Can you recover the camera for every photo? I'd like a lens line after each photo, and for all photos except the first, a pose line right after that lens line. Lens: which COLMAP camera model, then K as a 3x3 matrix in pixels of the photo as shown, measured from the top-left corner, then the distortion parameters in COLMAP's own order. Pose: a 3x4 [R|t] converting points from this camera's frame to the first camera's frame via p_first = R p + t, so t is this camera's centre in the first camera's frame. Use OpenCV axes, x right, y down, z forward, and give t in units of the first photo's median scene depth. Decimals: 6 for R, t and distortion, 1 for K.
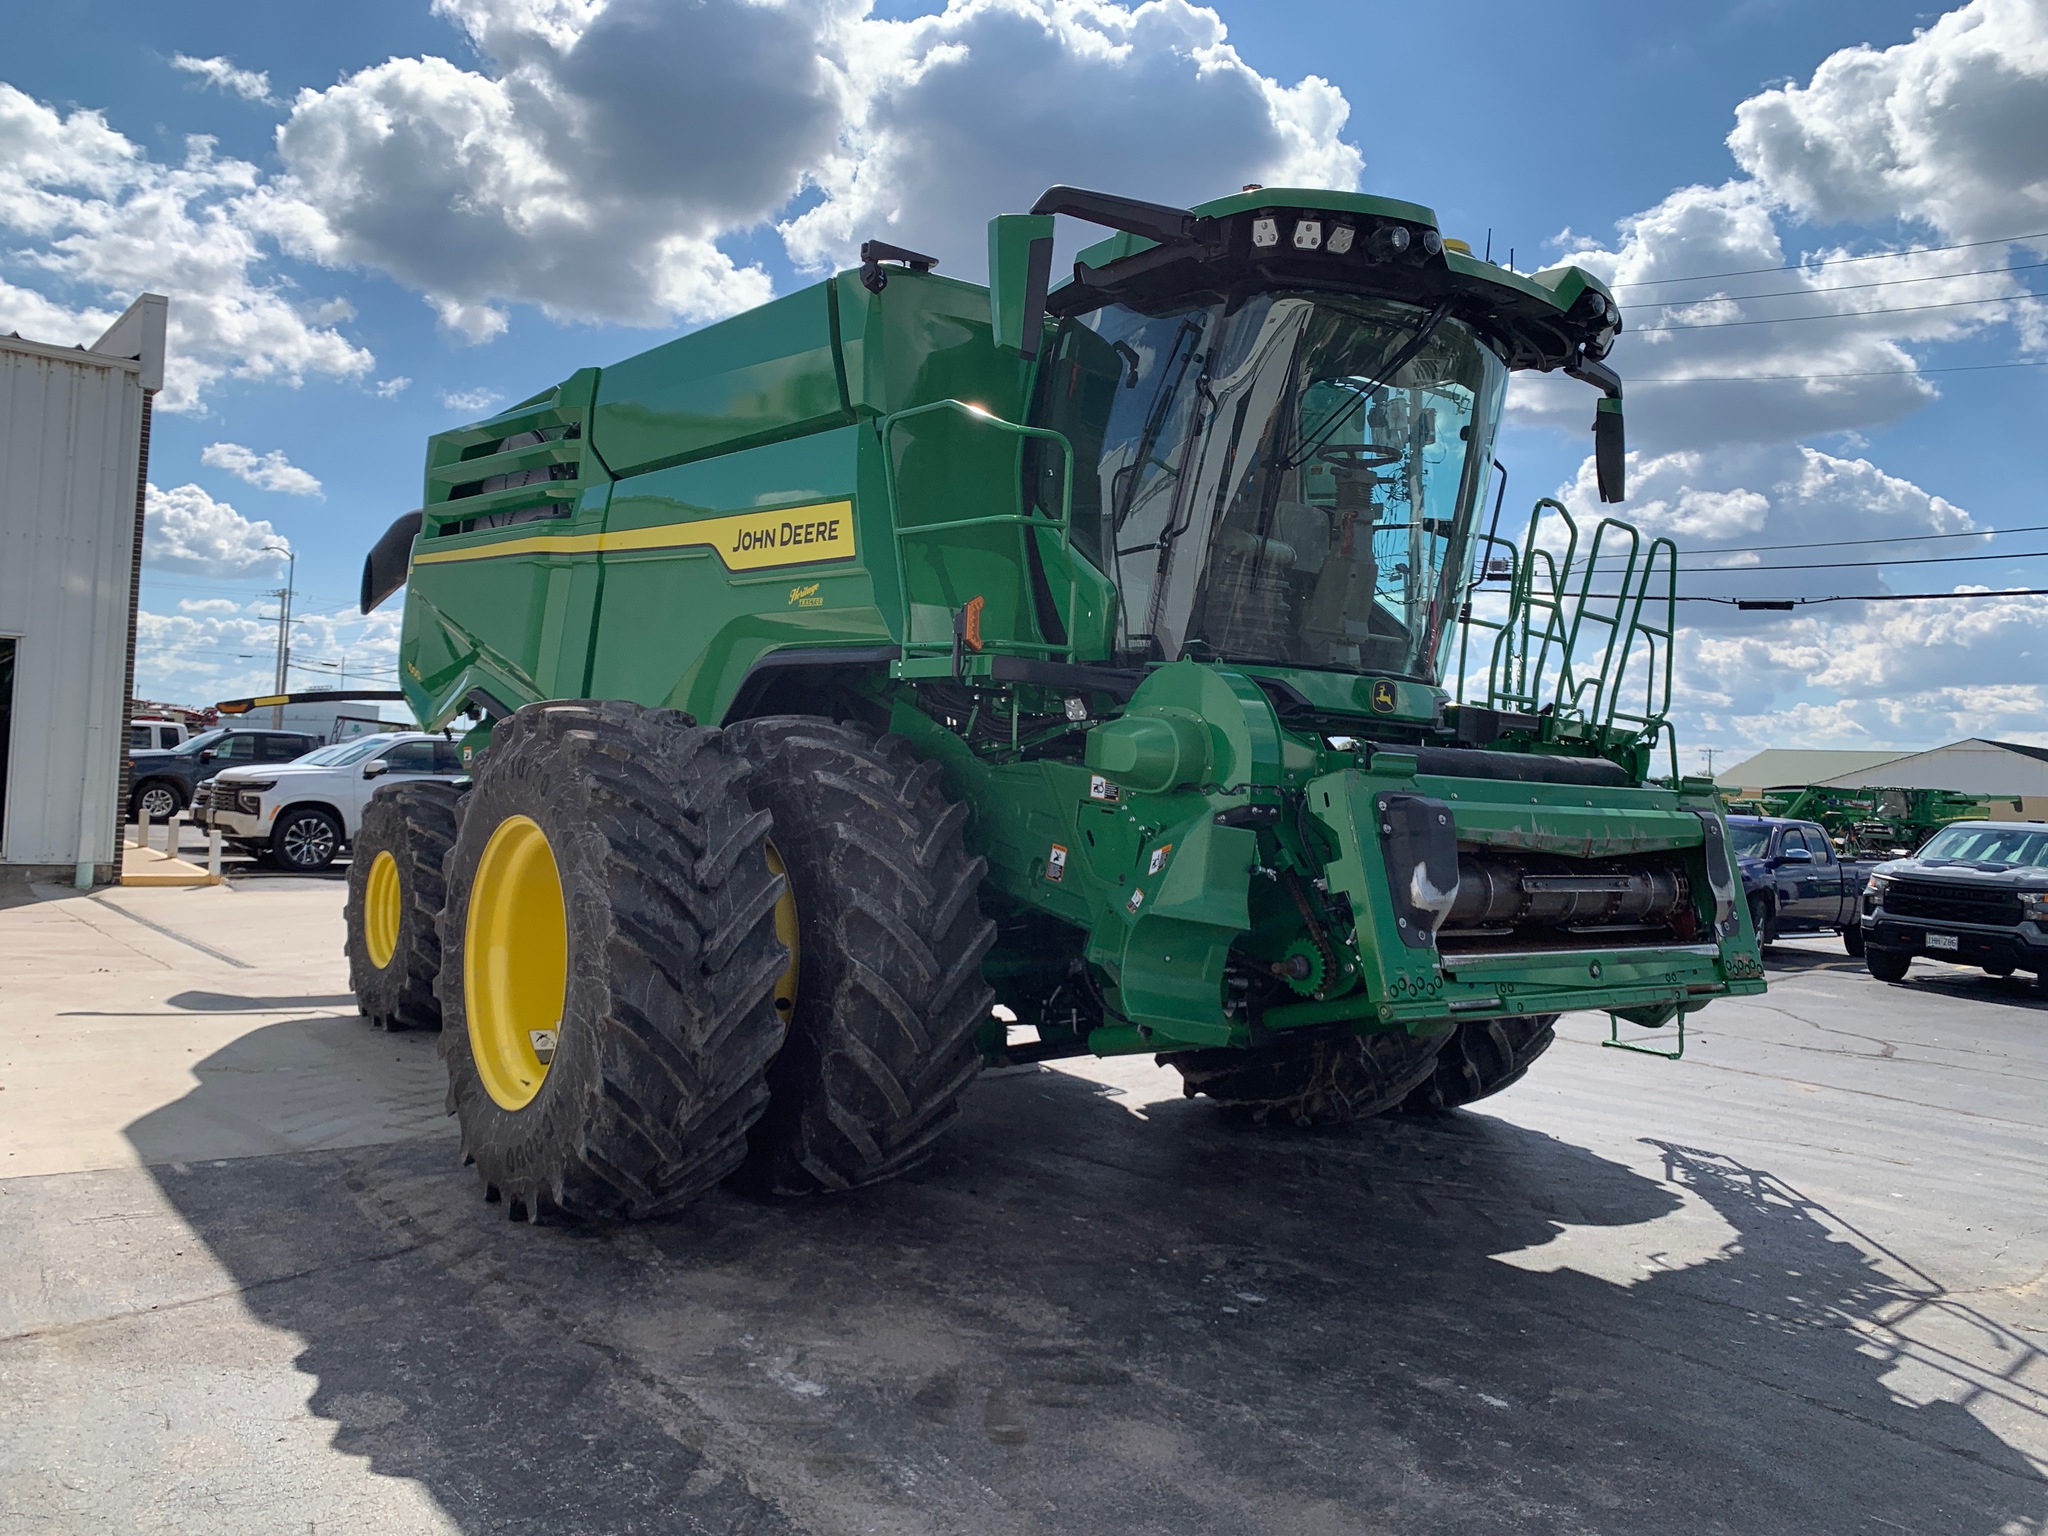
lens RADIAL K [[1579.0, 0, 1021.4], [0, 1579.0, 761.7], [0, 0, 1]] dist [0.009180, -0.011313]
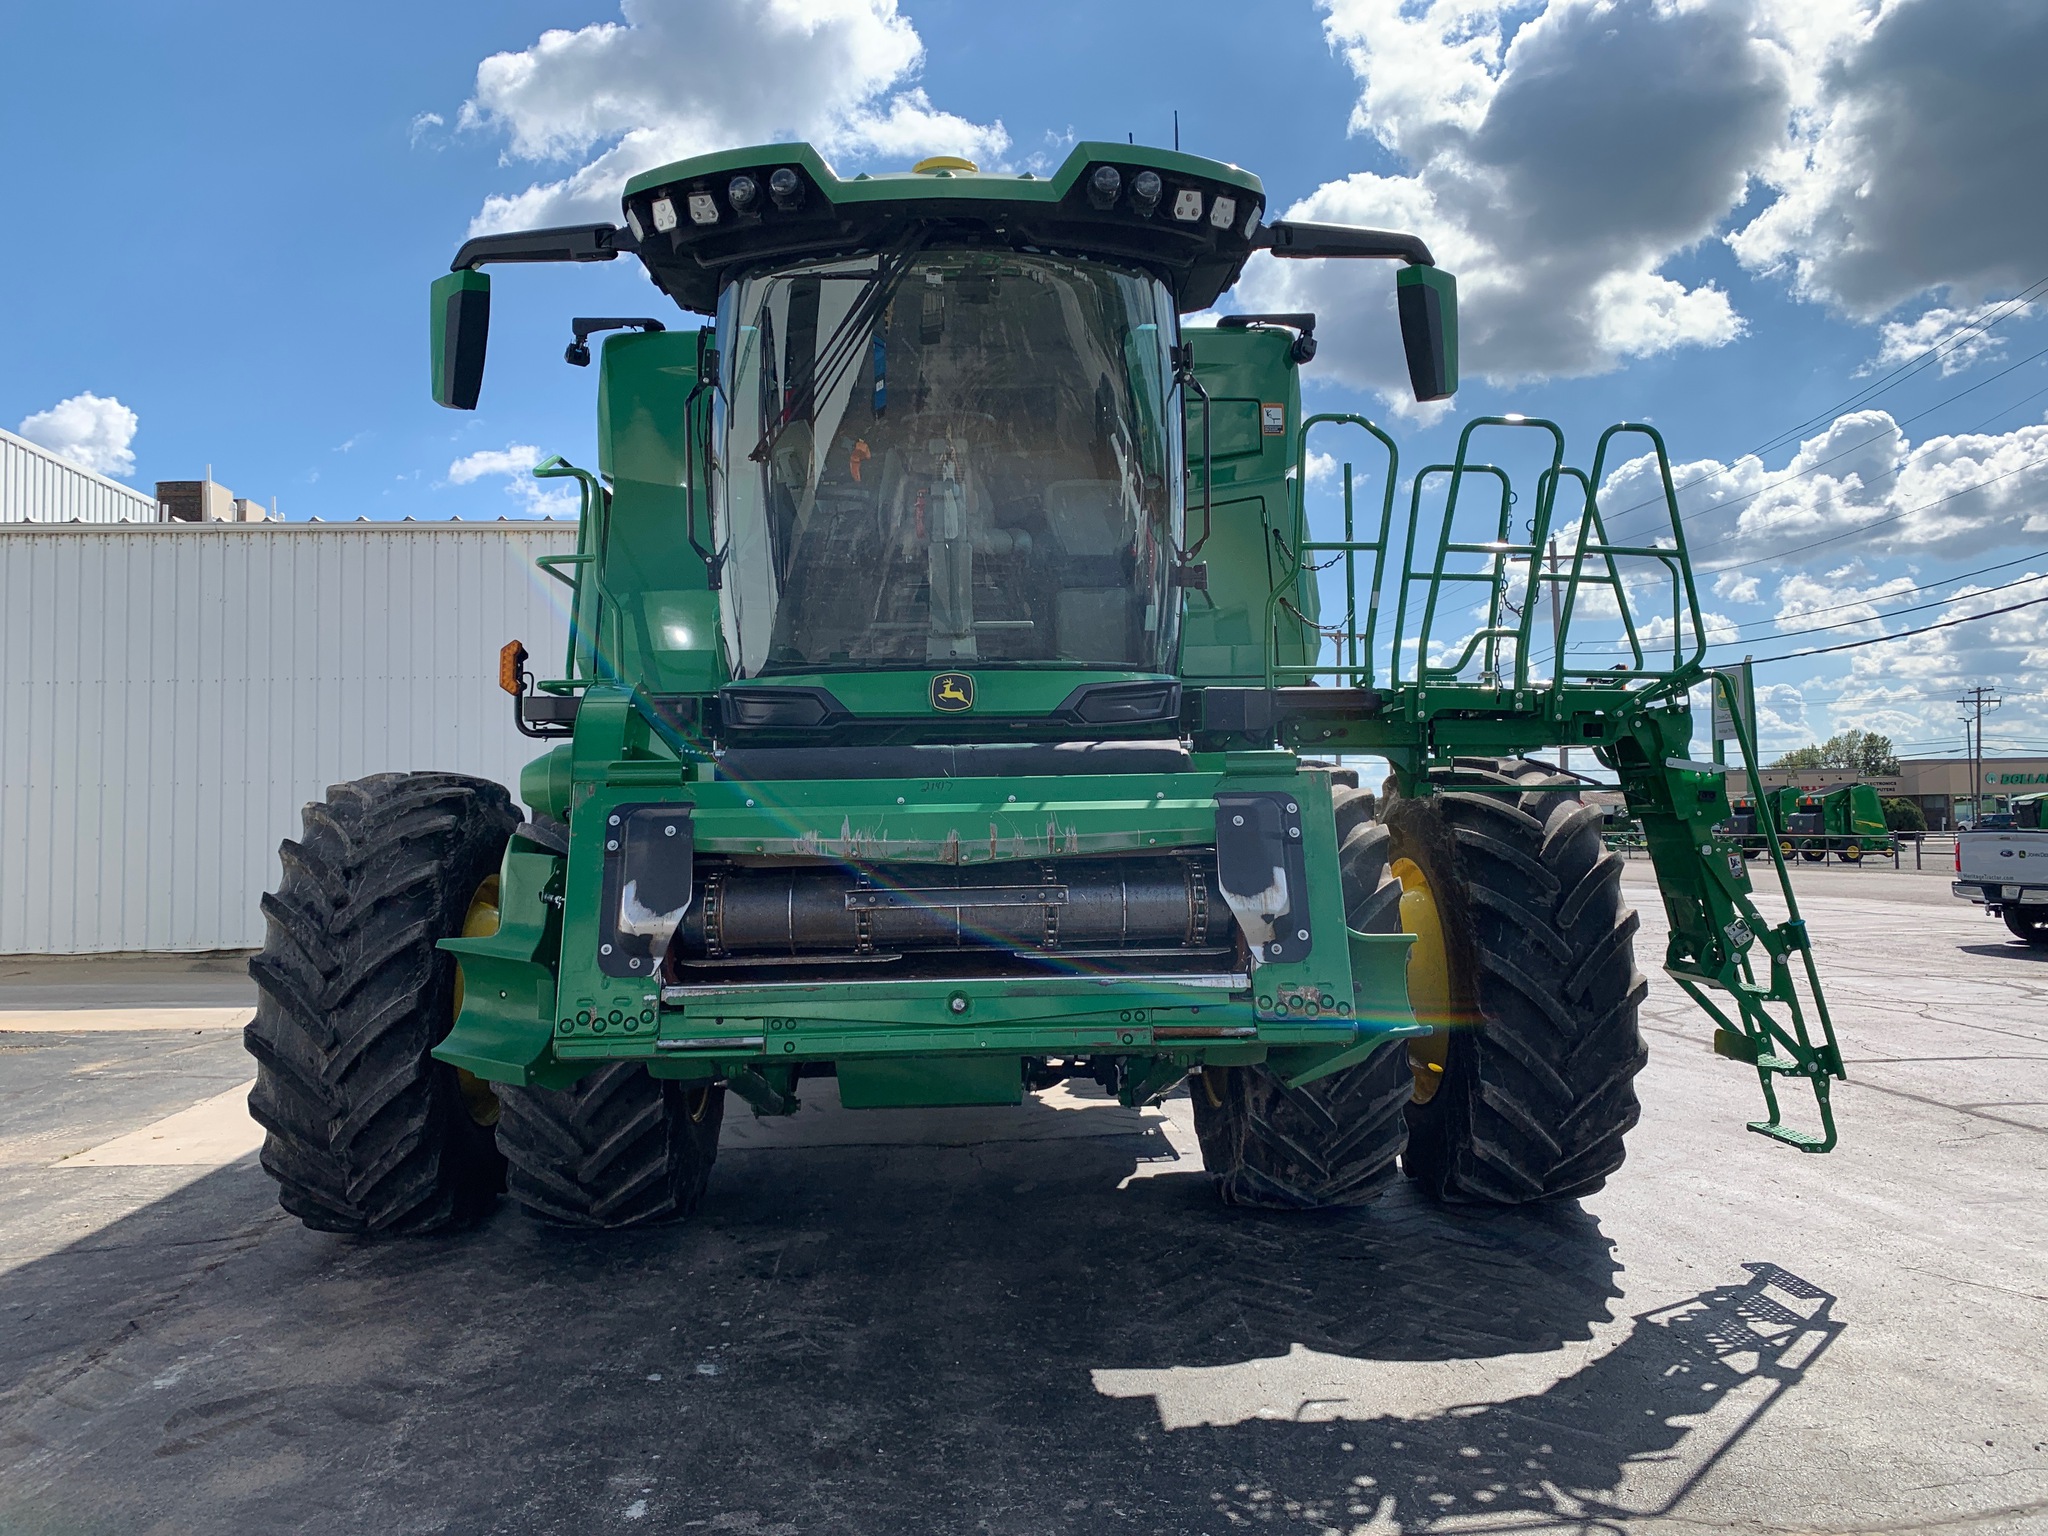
lens RADIAL K [[1579.0, 0, 1024.5], [0, 1579.0, 761.0], [0, 0, 1]] dist [0.009180, -0.011313]
pose [[0.816639, -0.089705, -0.570135, 0.810998], [0.065002, 0.995857, -0.063581, 0.057859], [0.573477, 0.014863, 0.819087, 0.341397]]
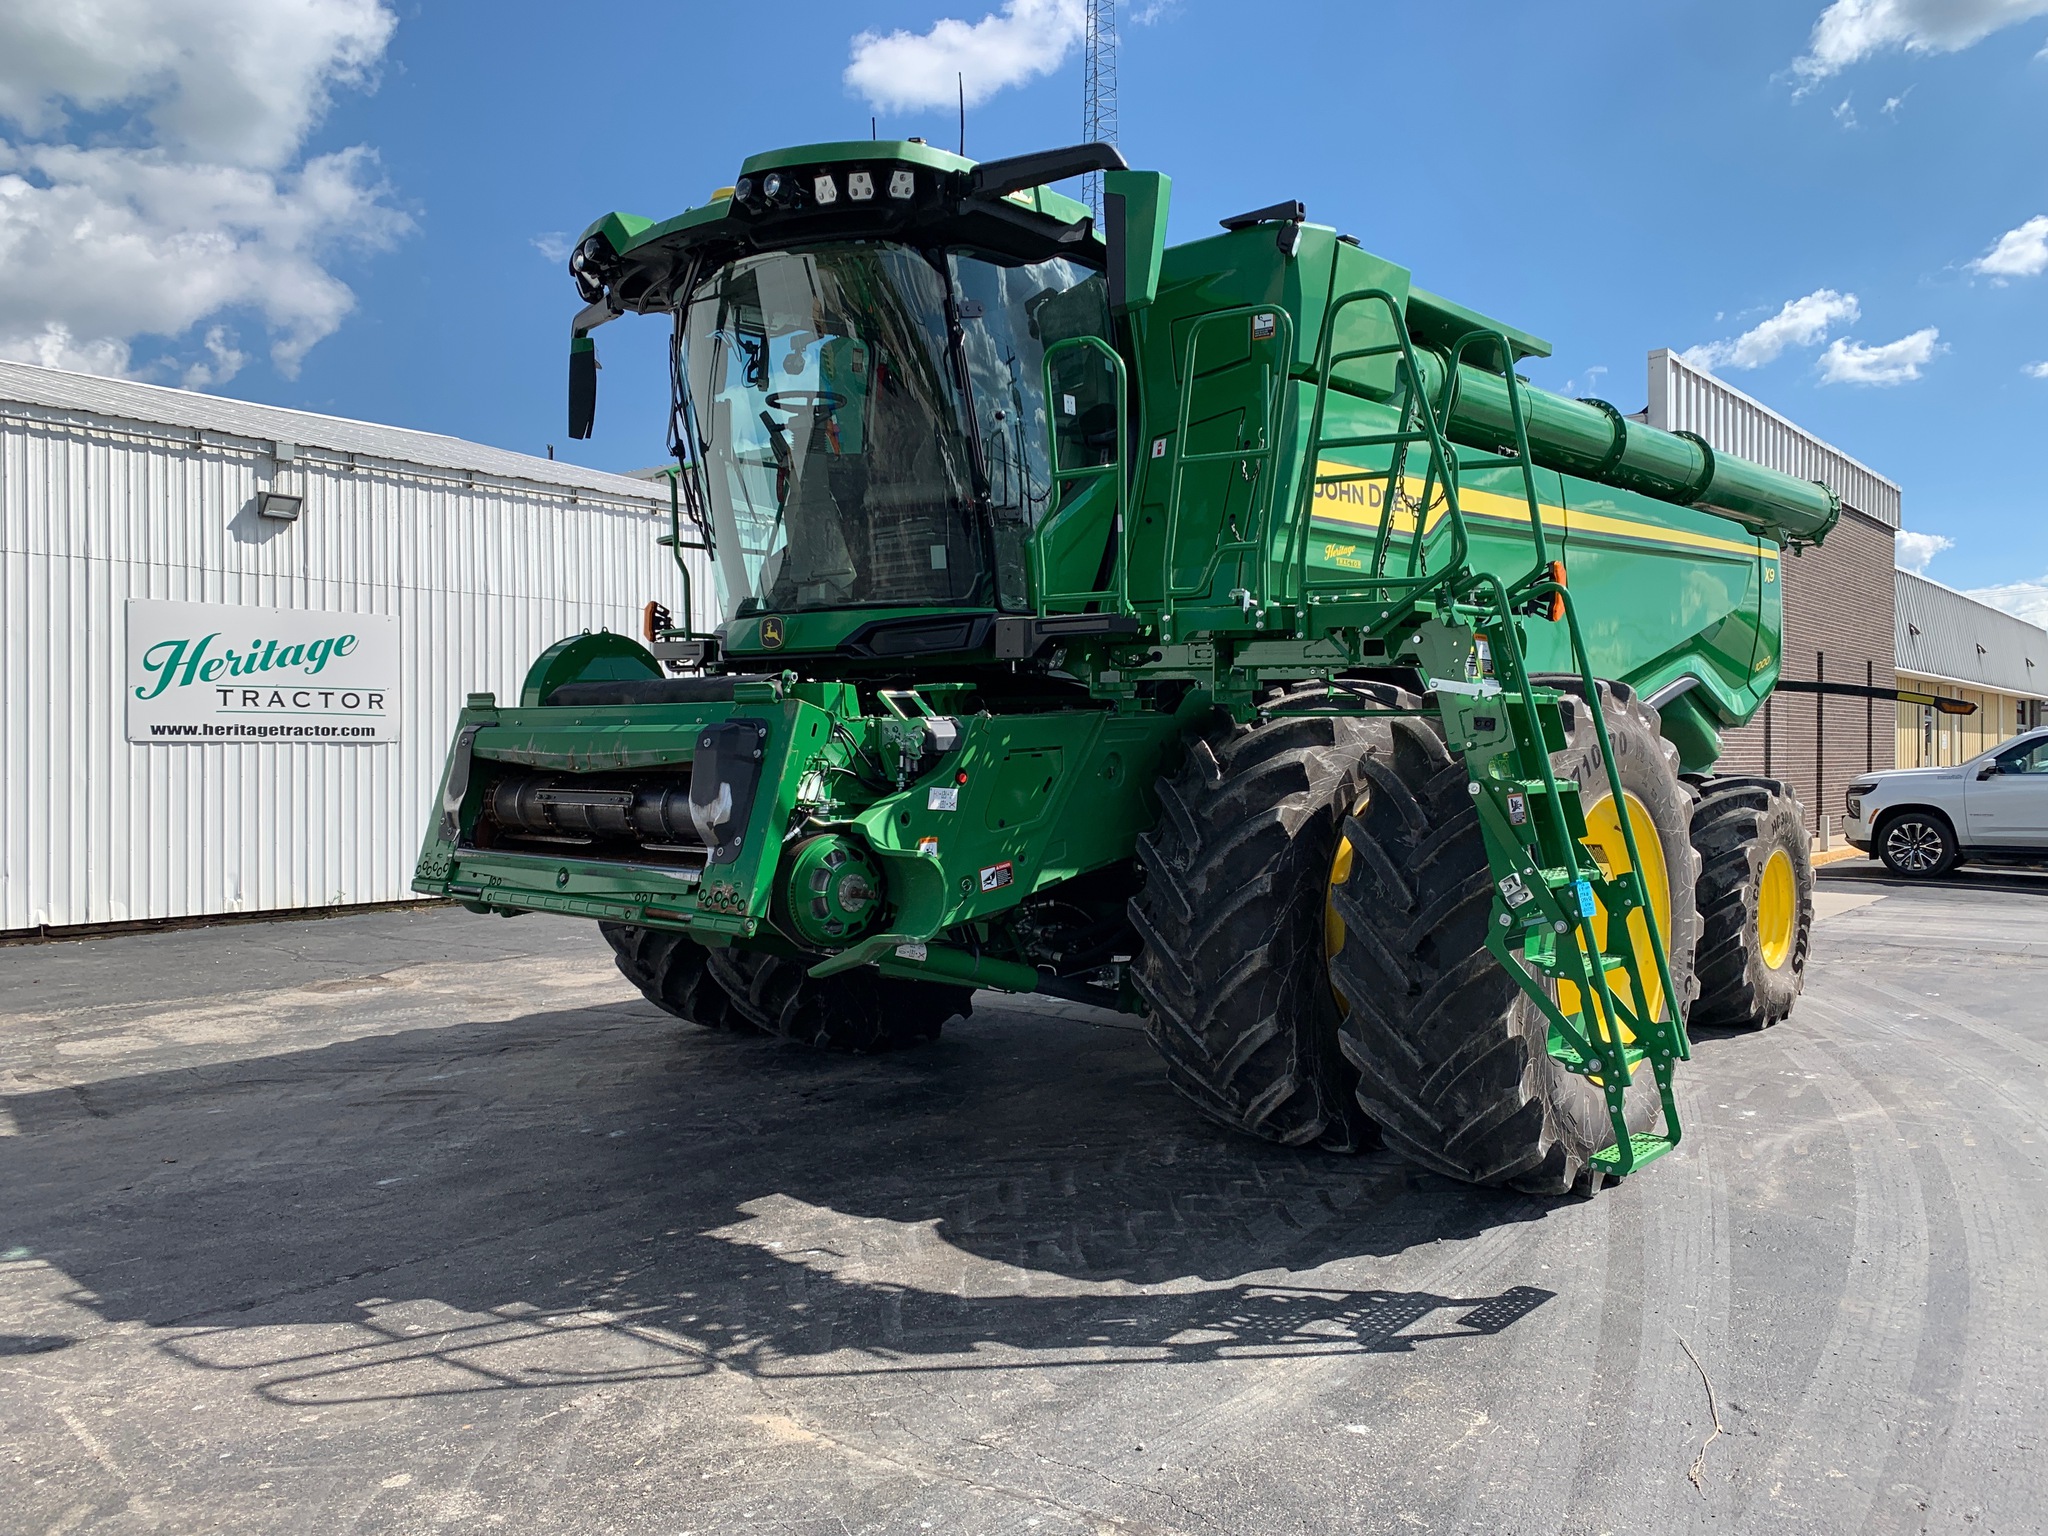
lens RADIAL K [[1579.0, 0, 1025.9], [0, 1579.0, 779.9], [0, 0, 1]] dist [0.009180, -0.011313]
pose [[0.183911, -0.028054, -0.982542, 1.386158], [0.015681, 0.999549, -0.025605, 0.092346], [0.982818, -0.010698, 0.184268, 1.047532]]
